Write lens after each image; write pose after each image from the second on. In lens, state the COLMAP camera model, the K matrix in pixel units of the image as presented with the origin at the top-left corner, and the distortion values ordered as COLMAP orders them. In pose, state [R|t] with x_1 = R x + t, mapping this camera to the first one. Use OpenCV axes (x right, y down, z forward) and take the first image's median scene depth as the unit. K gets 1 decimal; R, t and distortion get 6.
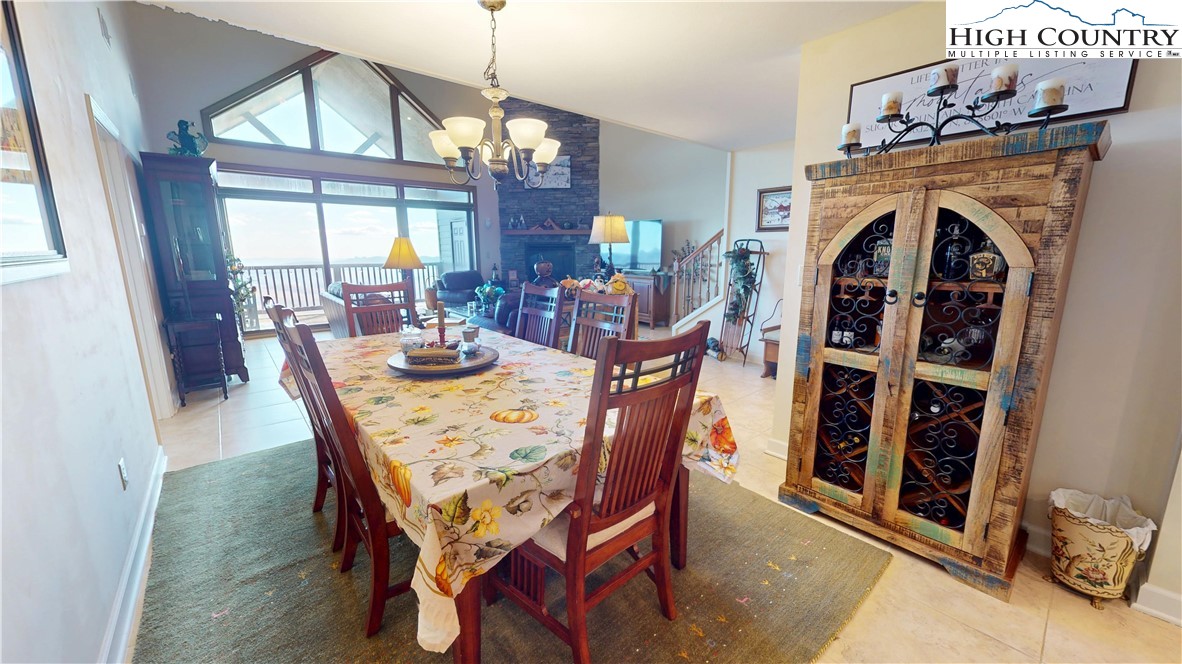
lens RADIAL K [[432.8, 0, 595.7], [0, 432.8, 334.7], [0, 0, 1]] dist [-0.000538, 0.000029]
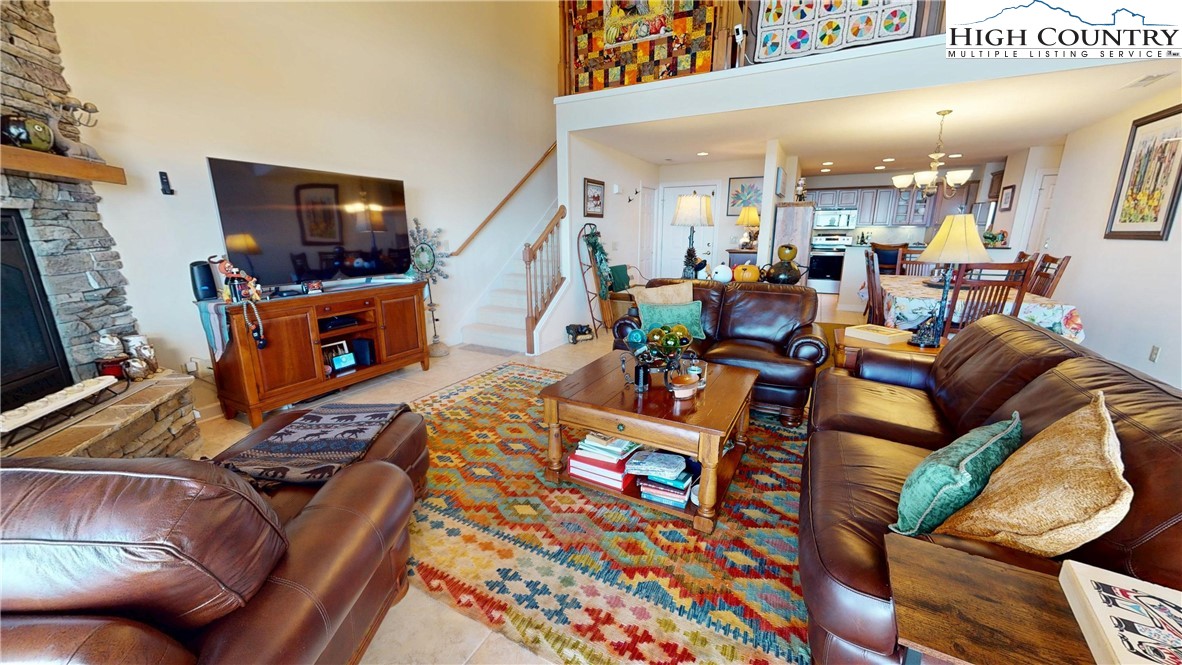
lens RADIAL K [[432.8, 0, 595.7], [0, 432.8, 335.2], [0, 0, 1]] dist [-0.000538, 0.000029]
pose [[-0.355134, -0.216511, 0.909397, -0.414074], [0.184624, 0.937403, 0.295278, -0.163926], [-0.916402, 0.272760, -0.292931, 0.819990]]
